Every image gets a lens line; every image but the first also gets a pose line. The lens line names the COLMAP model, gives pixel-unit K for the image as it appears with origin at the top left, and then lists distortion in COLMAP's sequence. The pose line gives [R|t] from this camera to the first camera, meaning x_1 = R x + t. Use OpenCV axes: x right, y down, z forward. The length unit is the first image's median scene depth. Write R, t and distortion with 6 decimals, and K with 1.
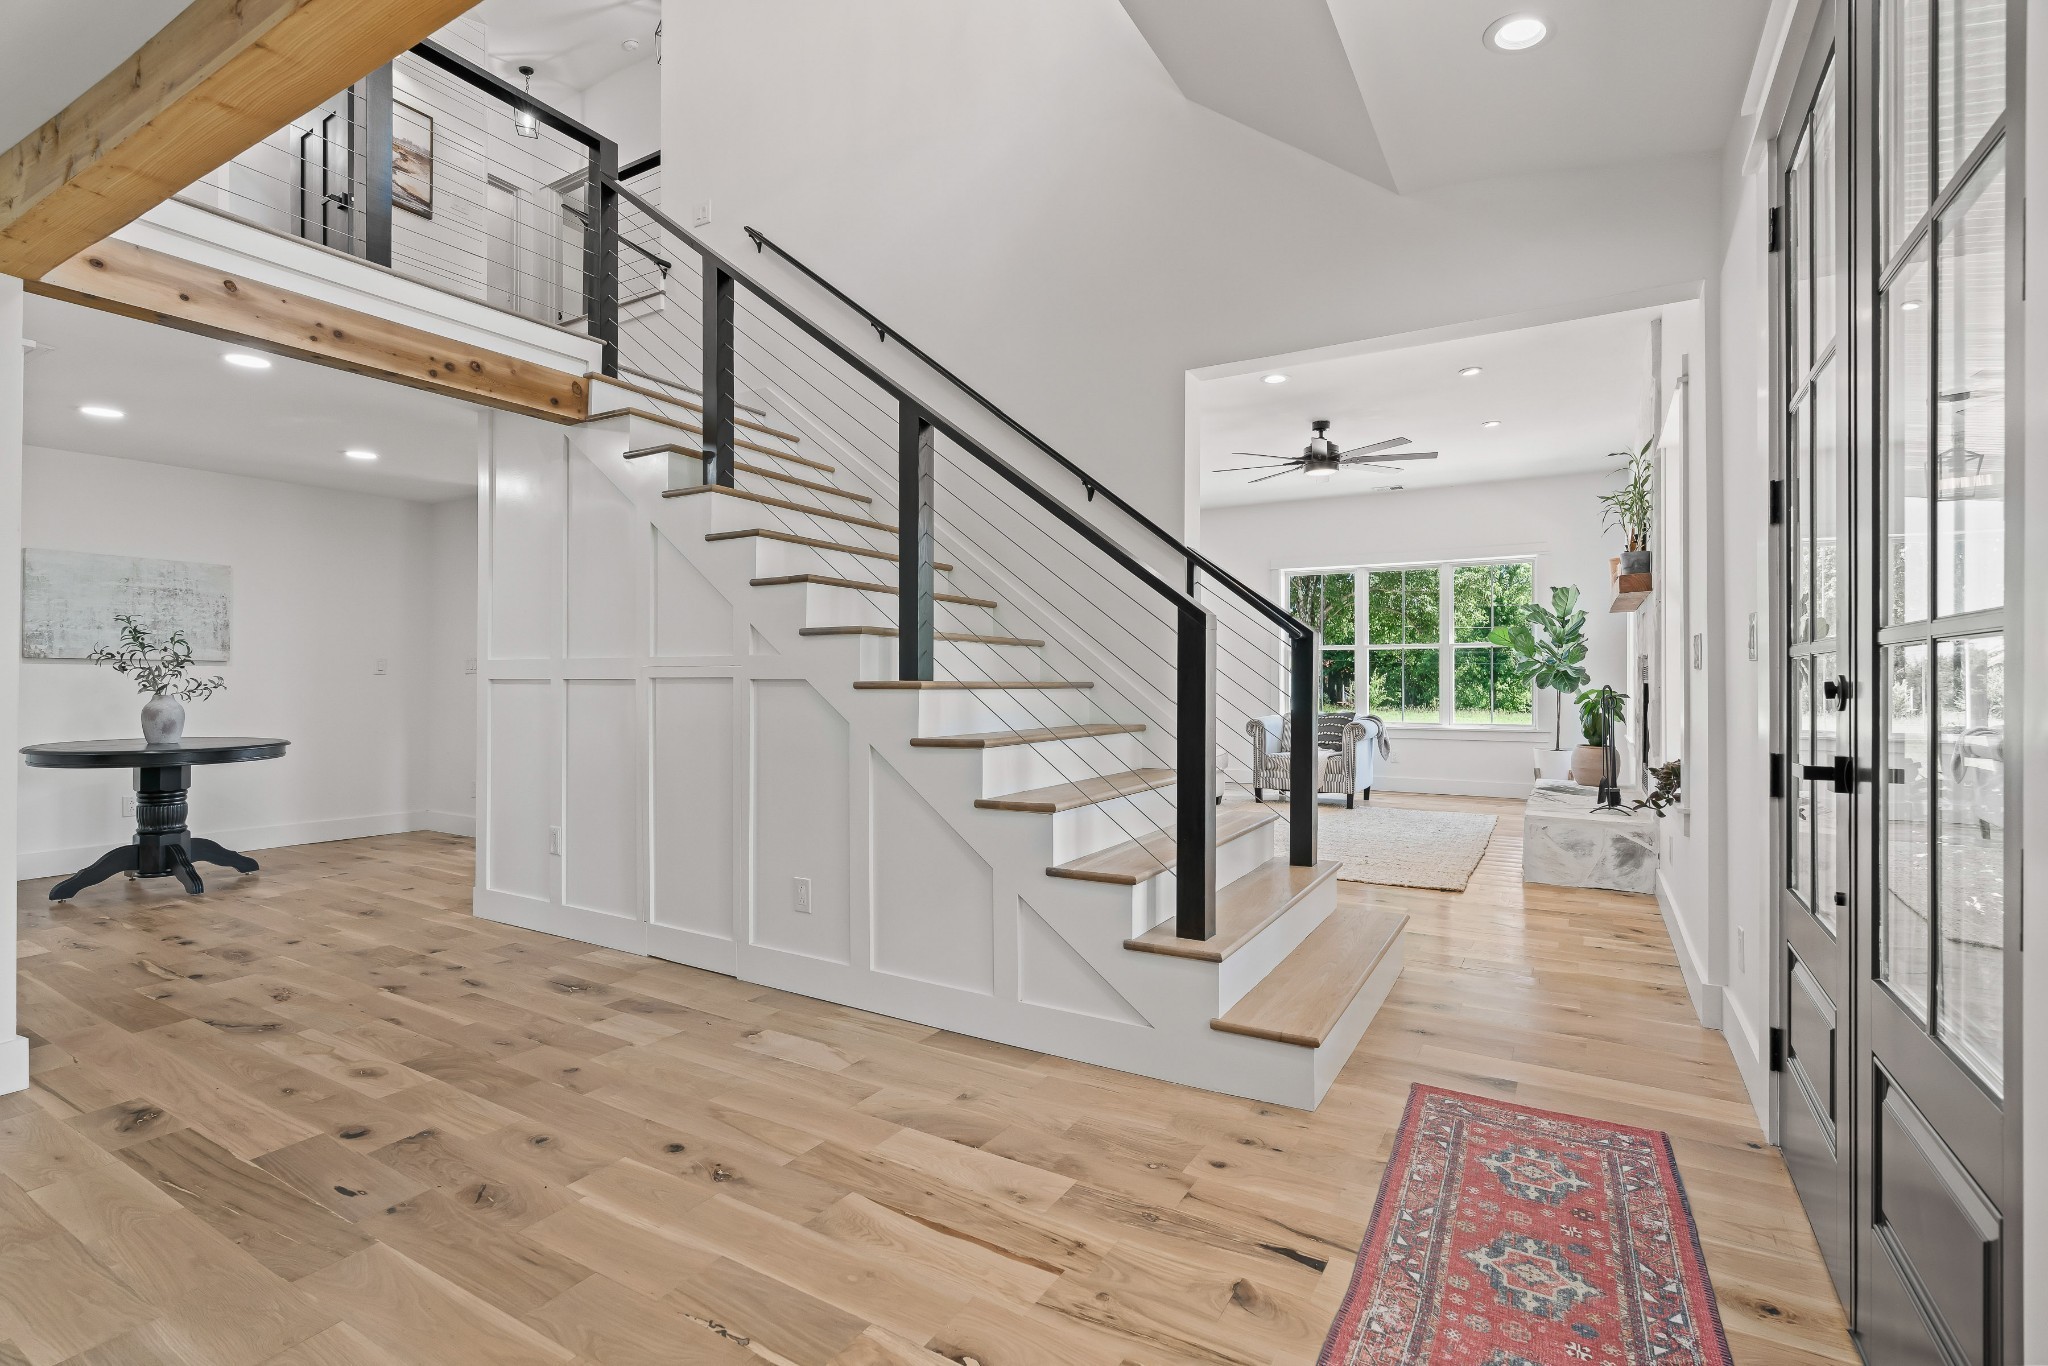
lens RADIAL K [[938.2, 0, 1024.0], [0, 938.2, 683.0], [0, 0, 1]] dist [-0.014123, 0.000579]
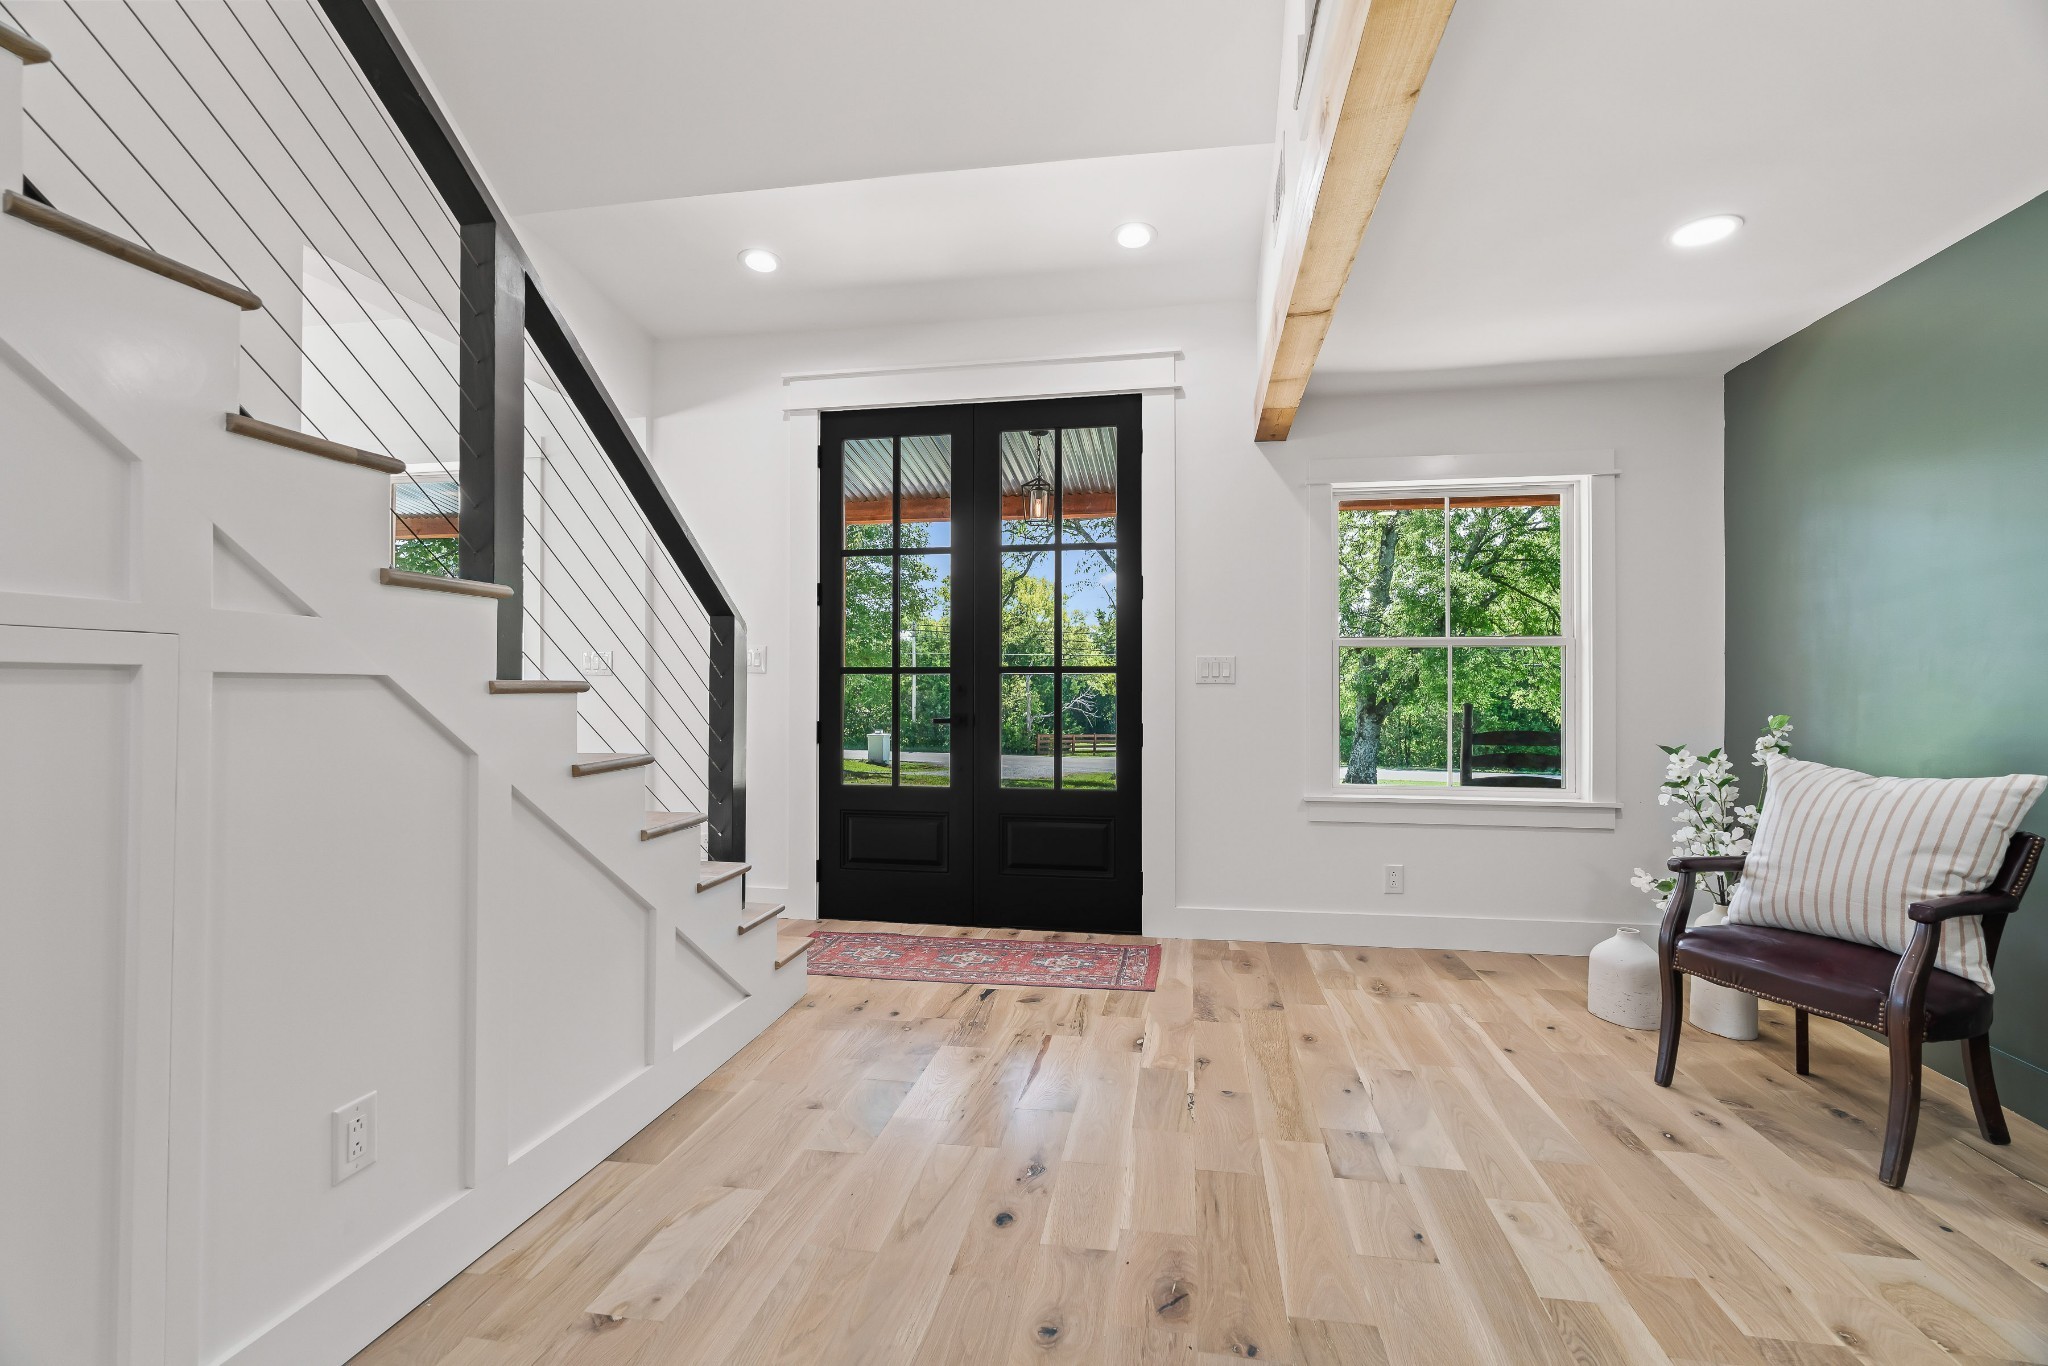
lens RADIAL K [[938.2, 0, 1024.0], [0, 938.2, 683.0], [0, 0, 1]] dist [-0.014123, 0.000579]
pose [[-0.361853, 0.000351, 0.932235, -1.262408], [-0.005753, 0.999980, -0.002609, -0.002025], [-0.932217, -0.006308, -0.361844, 1.373600]]
